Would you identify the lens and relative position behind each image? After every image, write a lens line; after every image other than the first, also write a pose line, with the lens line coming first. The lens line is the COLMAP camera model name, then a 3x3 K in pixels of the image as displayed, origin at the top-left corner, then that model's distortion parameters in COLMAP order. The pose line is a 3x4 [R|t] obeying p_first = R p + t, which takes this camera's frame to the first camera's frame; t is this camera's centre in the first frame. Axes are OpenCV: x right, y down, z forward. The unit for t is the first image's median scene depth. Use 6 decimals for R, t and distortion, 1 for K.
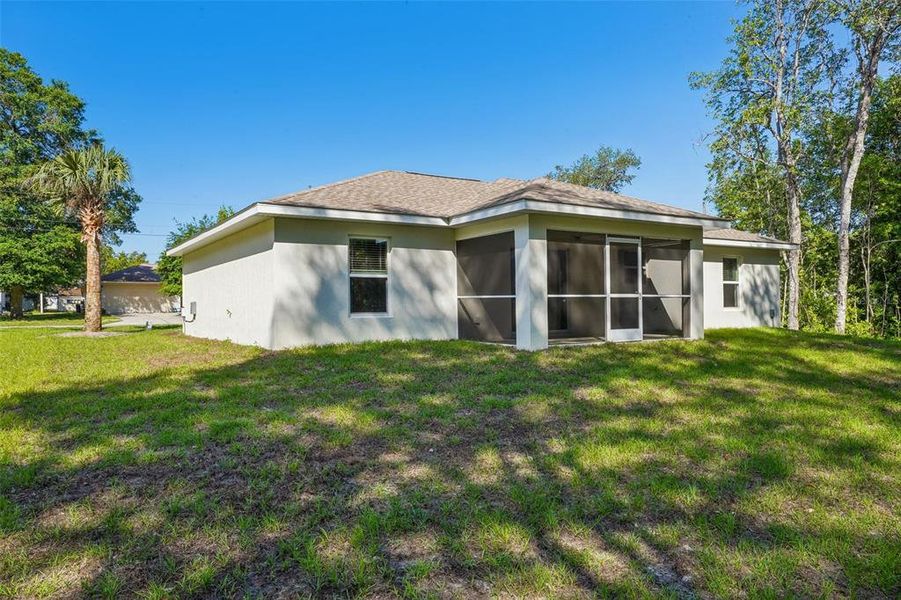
lens RADIAL K [[601.8, 0, 451.7], [0, 601.8, 298.9], [0, 0, 1]] dist [-0.000977, 0.009721]
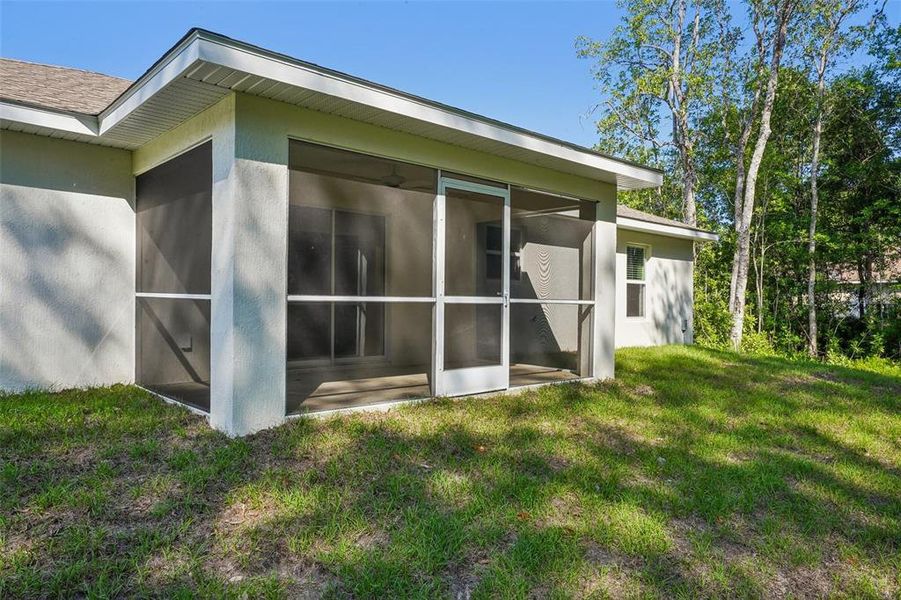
lens RADIAL K [[629.9, 0, 449.6], [0, 629.9, 298.9], [0, 0, 1]] dist [0.007057, -0.002206]
pose [[0.980628, 0.021428, 0.194704, 0.112300], [-0.022443, 0.999744, 0.003009, -0.005127], [-0.194590, -0.007321, 0.980857, 0.335824]]
